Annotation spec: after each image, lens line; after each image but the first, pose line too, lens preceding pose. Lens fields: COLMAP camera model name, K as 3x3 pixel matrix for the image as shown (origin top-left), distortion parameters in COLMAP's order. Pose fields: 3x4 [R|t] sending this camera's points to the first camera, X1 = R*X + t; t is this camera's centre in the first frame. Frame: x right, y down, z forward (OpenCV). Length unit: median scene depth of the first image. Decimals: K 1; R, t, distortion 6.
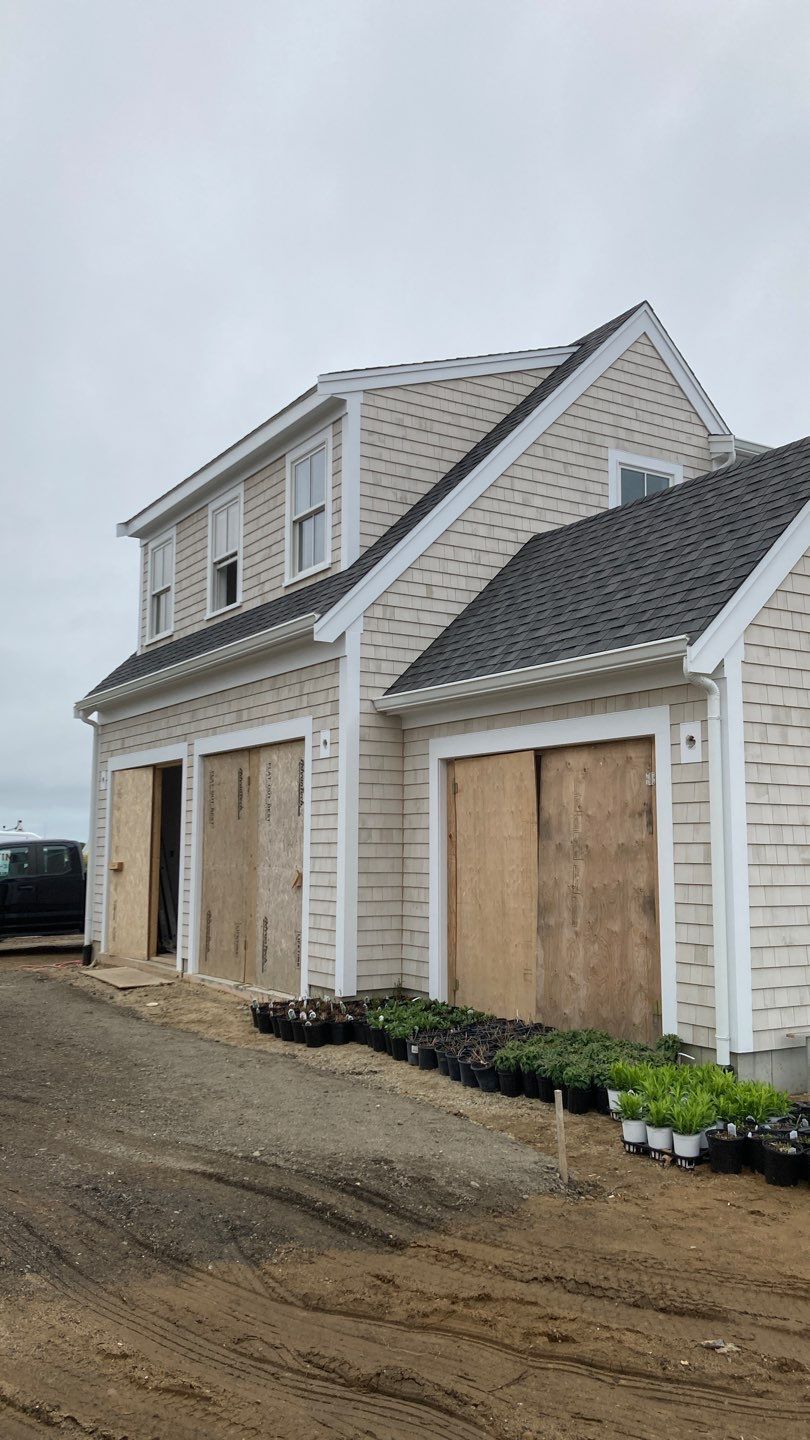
lens RADIAL K [[1175.3, 0, 411.8], [0, 1175.3, 717.9], [0, 0, 1]] dist [0.061754, -0.064622]
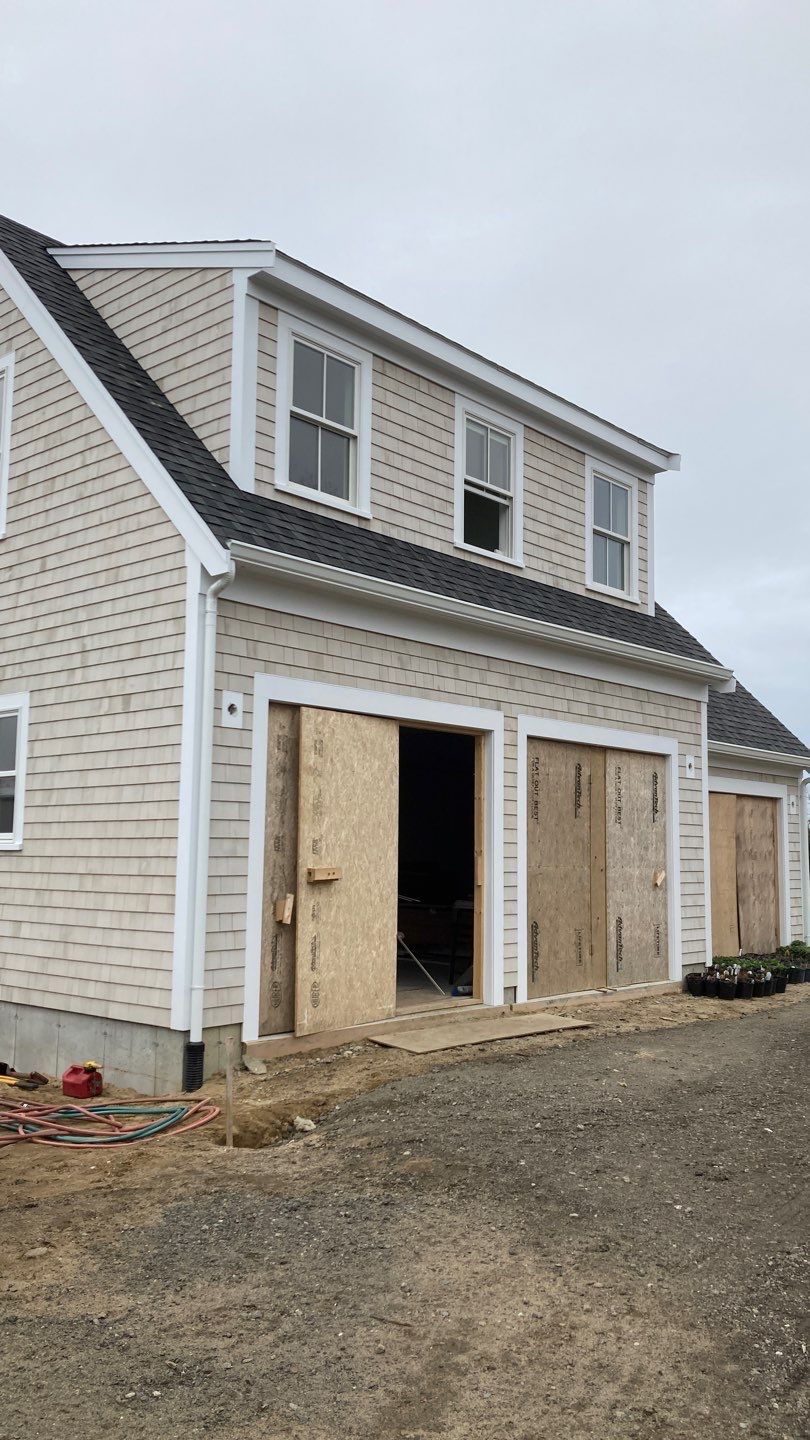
lens RADIAL K [[1175.3, 0, 411.8], [0, 1175.3, 717.9], [0, 0, 1]] dist [0.061754, -0.064622]
pose [[-0.287894, 0.100216, 0.952404, -1.011516], [-0.121249, 0.982692, -0.140055, 0.155687], [-0.949956, -0.155799, -0.270760, 1.398673]]
